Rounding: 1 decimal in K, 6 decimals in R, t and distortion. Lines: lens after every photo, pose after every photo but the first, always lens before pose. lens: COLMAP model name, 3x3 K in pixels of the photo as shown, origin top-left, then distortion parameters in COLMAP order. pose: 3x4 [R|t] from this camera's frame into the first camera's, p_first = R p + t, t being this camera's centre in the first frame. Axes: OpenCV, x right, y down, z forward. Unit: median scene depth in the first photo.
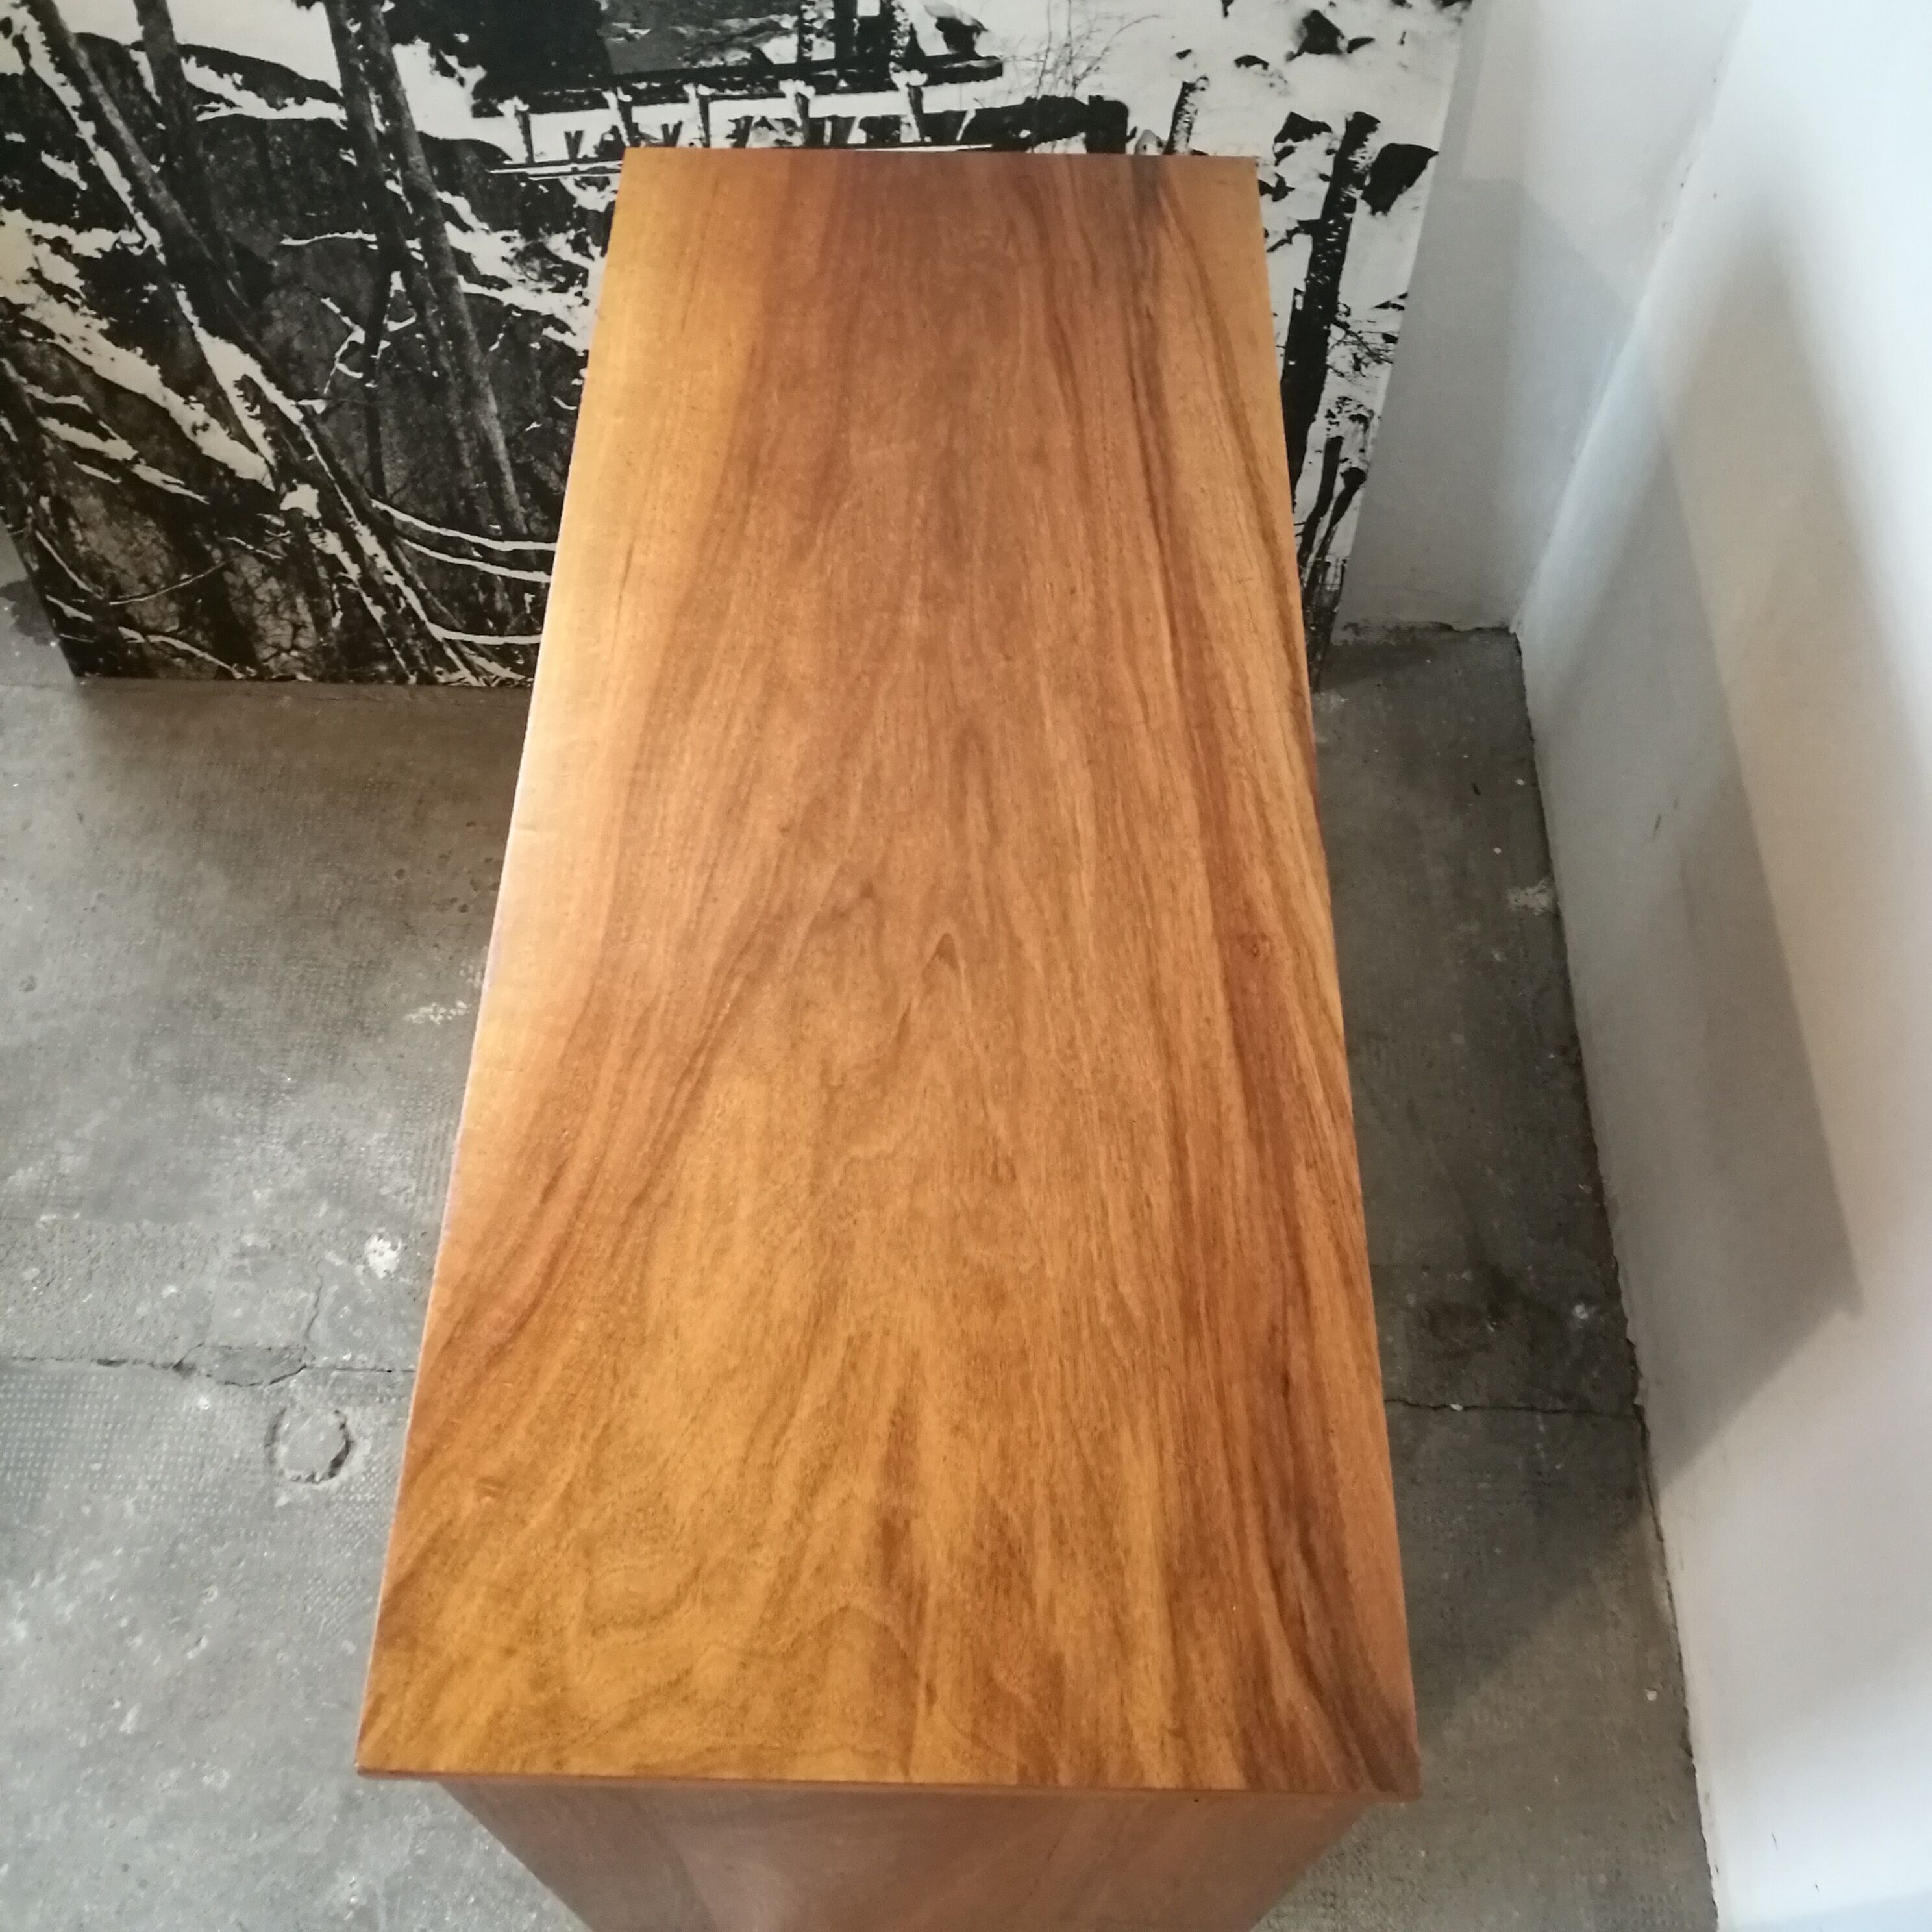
lens RADIAL K [[2038.4, 0, 920.5], [0, 2038.4, 959.9], [0, 0, 1]] dist [-0.002112, 0.000000]
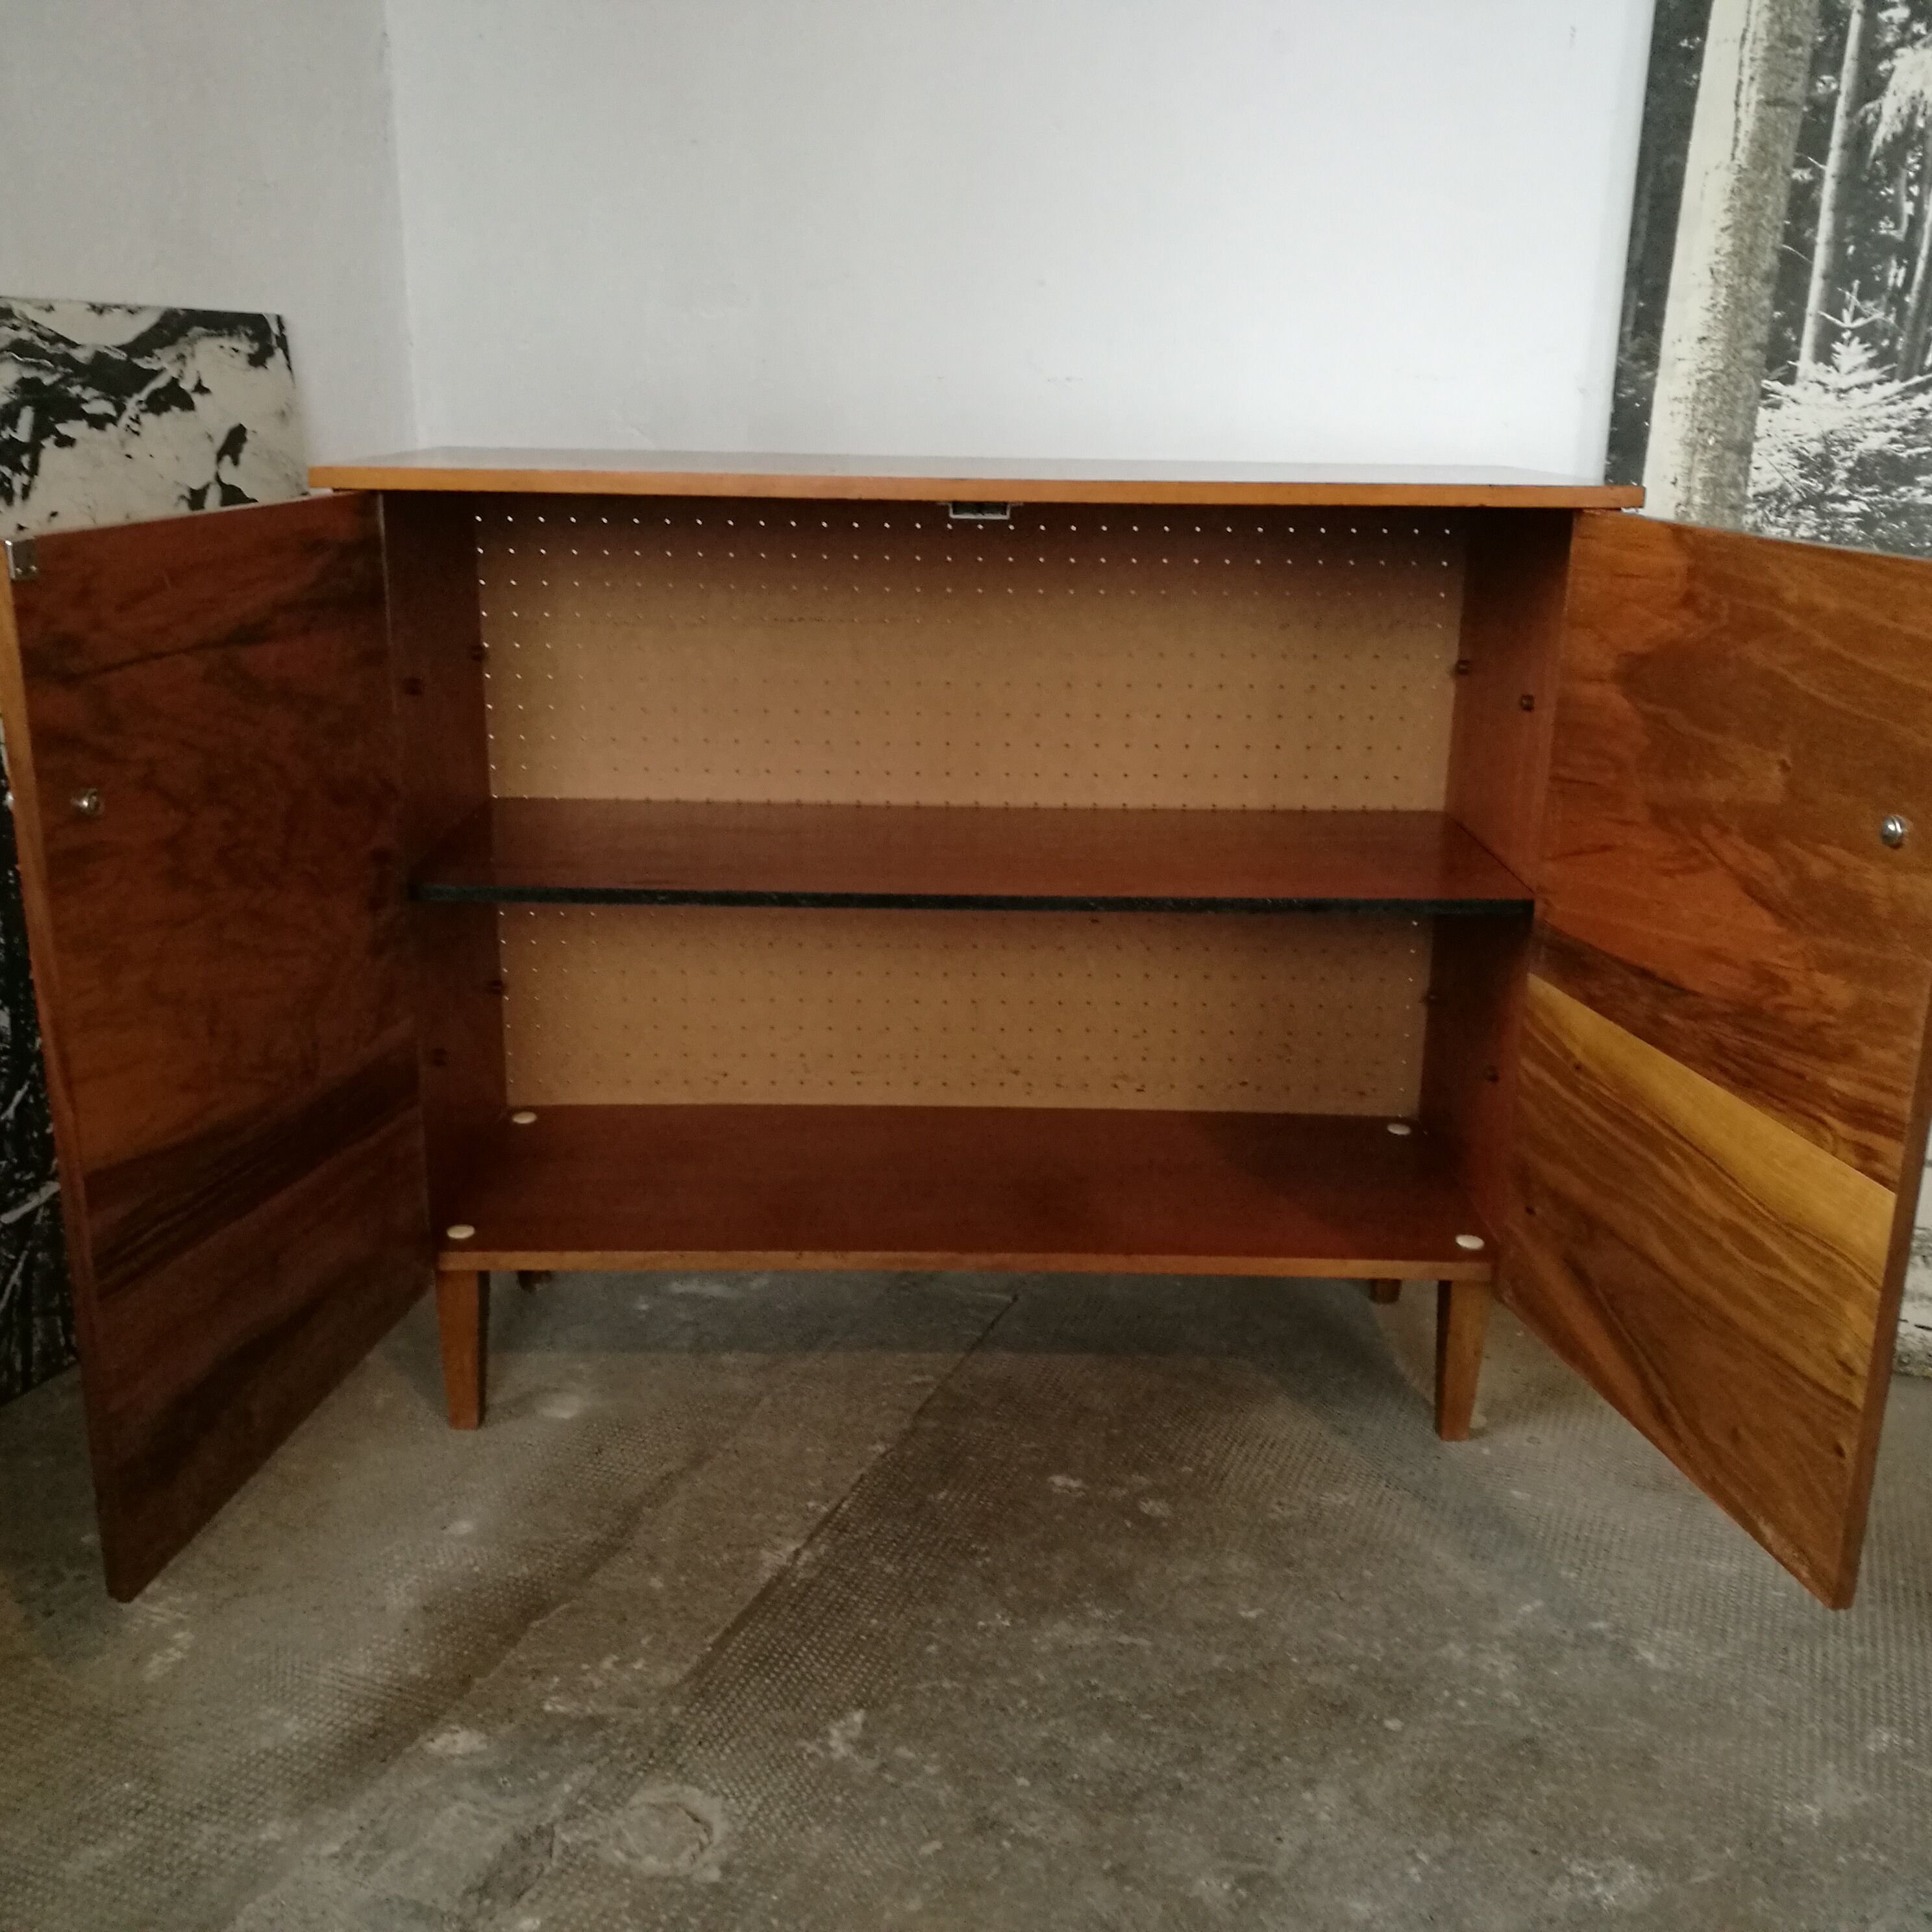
lens RADIAL K [[2038.4, 0, 957.1], [0, 2038.4, 962.0], [0, 0, 1]] dist [-0.002112, 0.000000]
pose [[0.343920, -0.262319, 0.901614, -0.879792], [0.780831, 0.613220, -0.119435, 0.218778], [-0.521558, 0.745084, 0.415726, 0.385972]]
